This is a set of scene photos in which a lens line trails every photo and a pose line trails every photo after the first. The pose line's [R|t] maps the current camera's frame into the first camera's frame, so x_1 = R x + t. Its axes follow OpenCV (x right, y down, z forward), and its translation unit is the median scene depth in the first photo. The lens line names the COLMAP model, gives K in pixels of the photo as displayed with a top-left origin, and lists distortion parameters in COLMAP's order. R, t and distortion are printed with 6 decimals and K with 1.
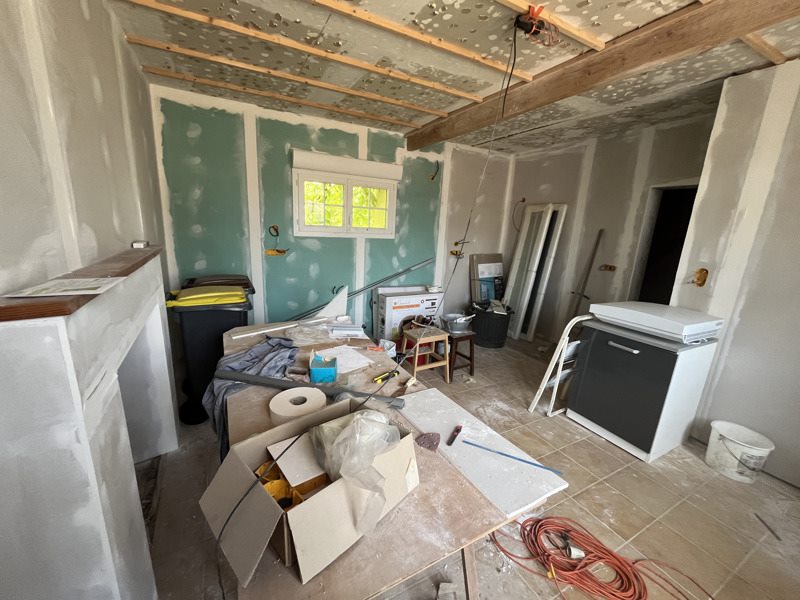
lens RADIAL K [[324.0, 0, 397.5], [0, 324.0, 300.8], [0, 0, 1]] dist [-0.002301, 0.000160]
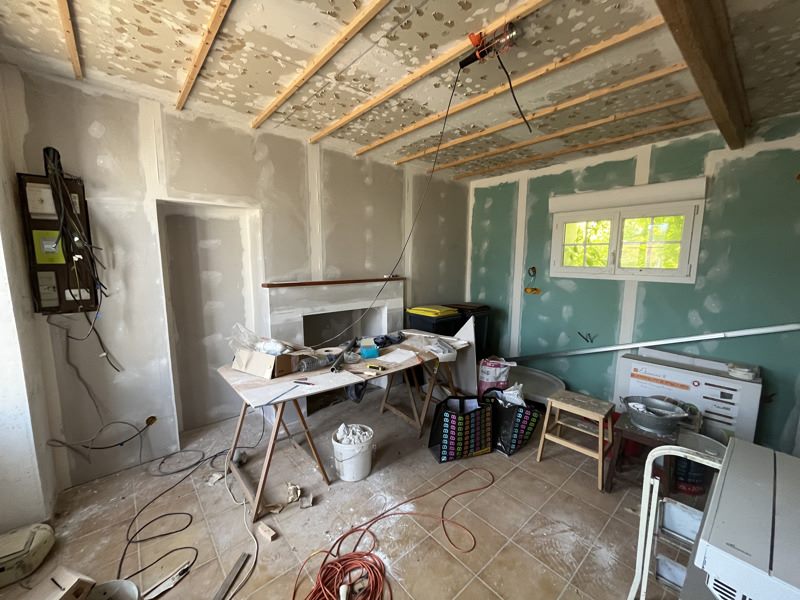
lens RADIAL K [[324.0, 0, 398.9], [0, 324.0, 301.3], [0, 0, 1]] dist [-0.002301, 0.000160]
pose [[0.218325, 0.084816, -0.972183, 0.624939], [-0.218650, 0.975140, 0.035971, -0.056557], [0.951066, 0.204714, 0.231442, 0.329631]]
